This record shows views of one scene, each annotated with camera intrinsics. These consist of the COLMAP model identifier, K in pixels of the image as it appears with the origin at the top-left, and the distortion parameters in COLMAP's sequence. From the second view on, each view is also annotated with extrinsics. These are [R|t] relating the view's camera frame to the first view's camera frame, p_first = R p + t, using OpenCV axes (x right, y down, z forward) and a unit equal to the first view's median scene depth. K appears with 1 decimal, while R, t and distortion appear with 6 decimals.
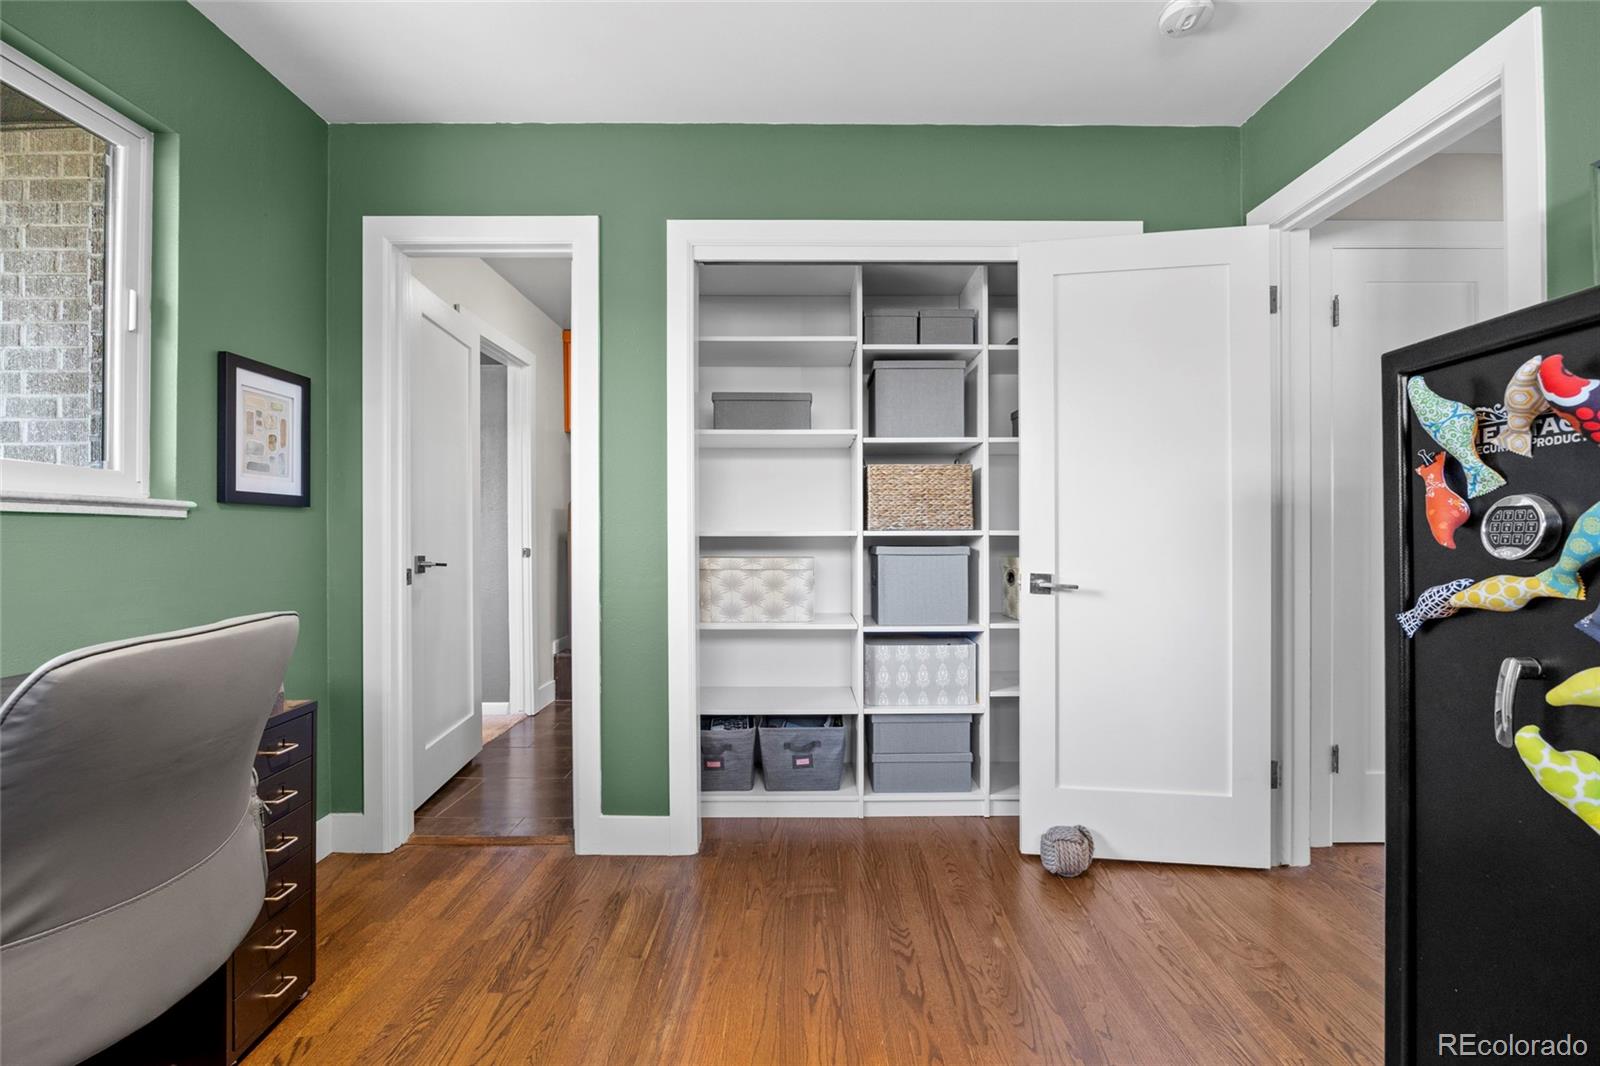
lens RADIAL K [[714.0, 0, 800.0], [0, 714.0, 533.0], [0, 0, 1]] dist [-0.000771, 0.000465]
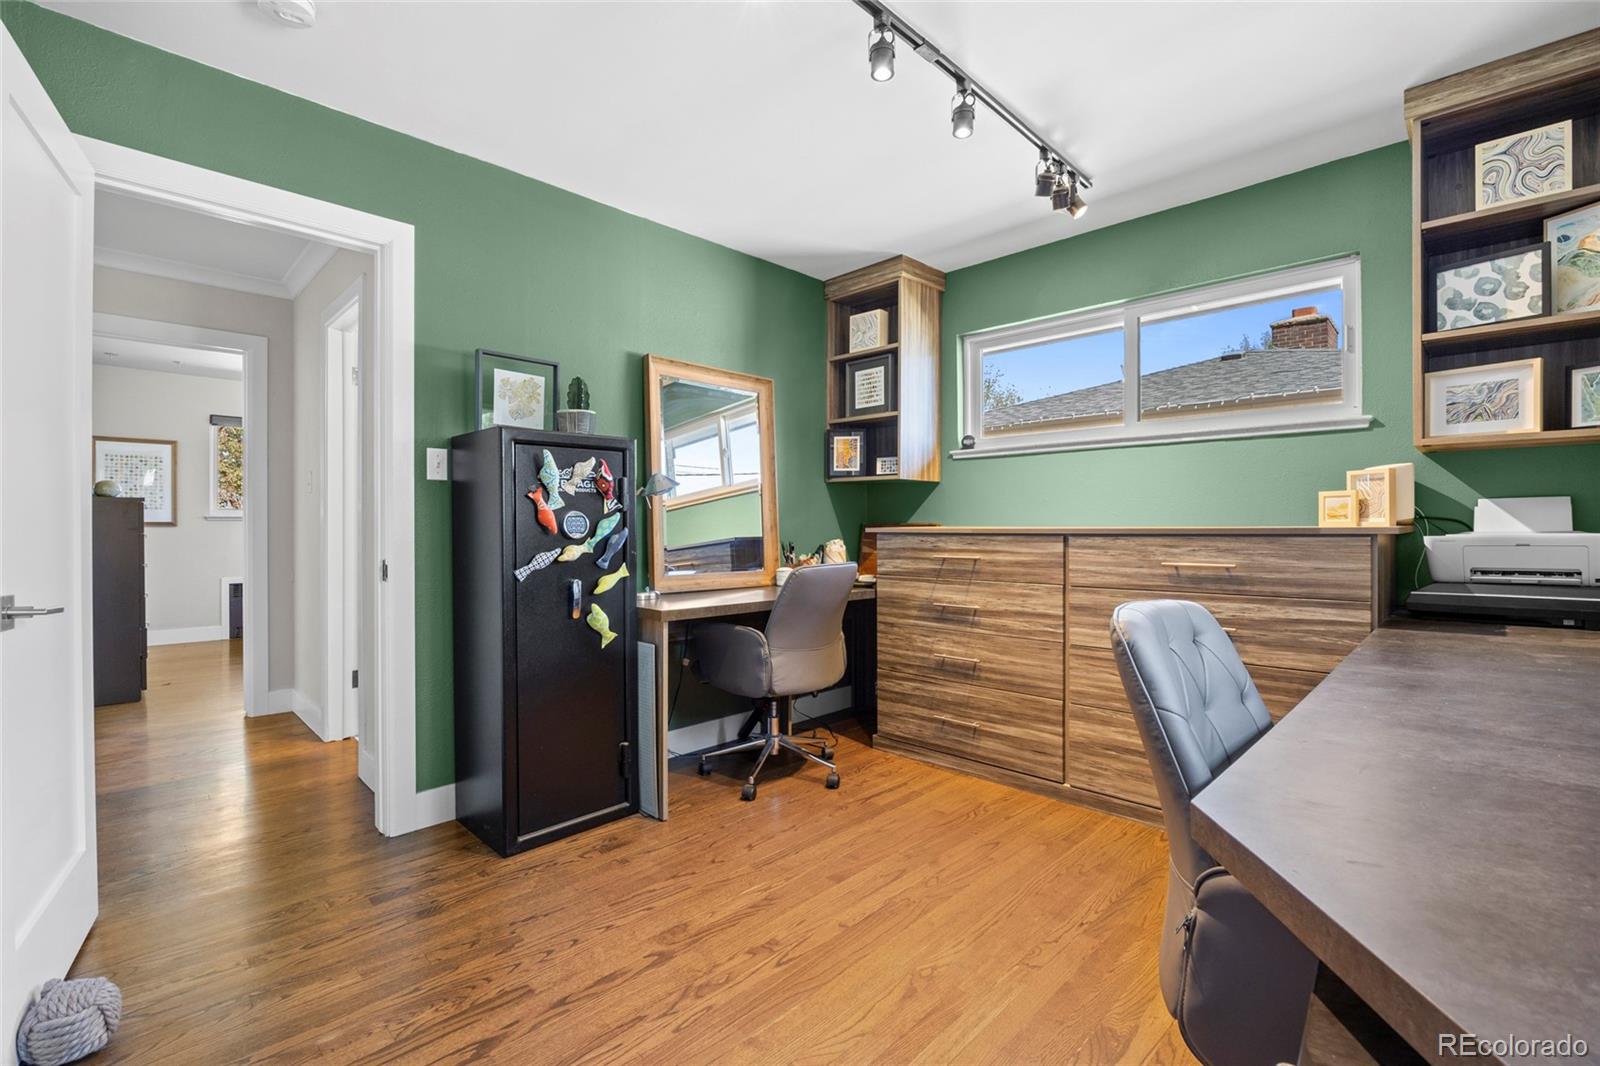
lens RADIAL K [[714.0, 0, 800.0], [0, 714.0, 533.0], [0, 0, 1]] dist [-0.000771, 0.000465]
pose [[-0.714305, 0.001514, 0.699832, -1.130789], [0.003237, 0.999994, 0.001140, 0.019128], [-0.699827, 0.003079, -0.714306, 2.064984]]
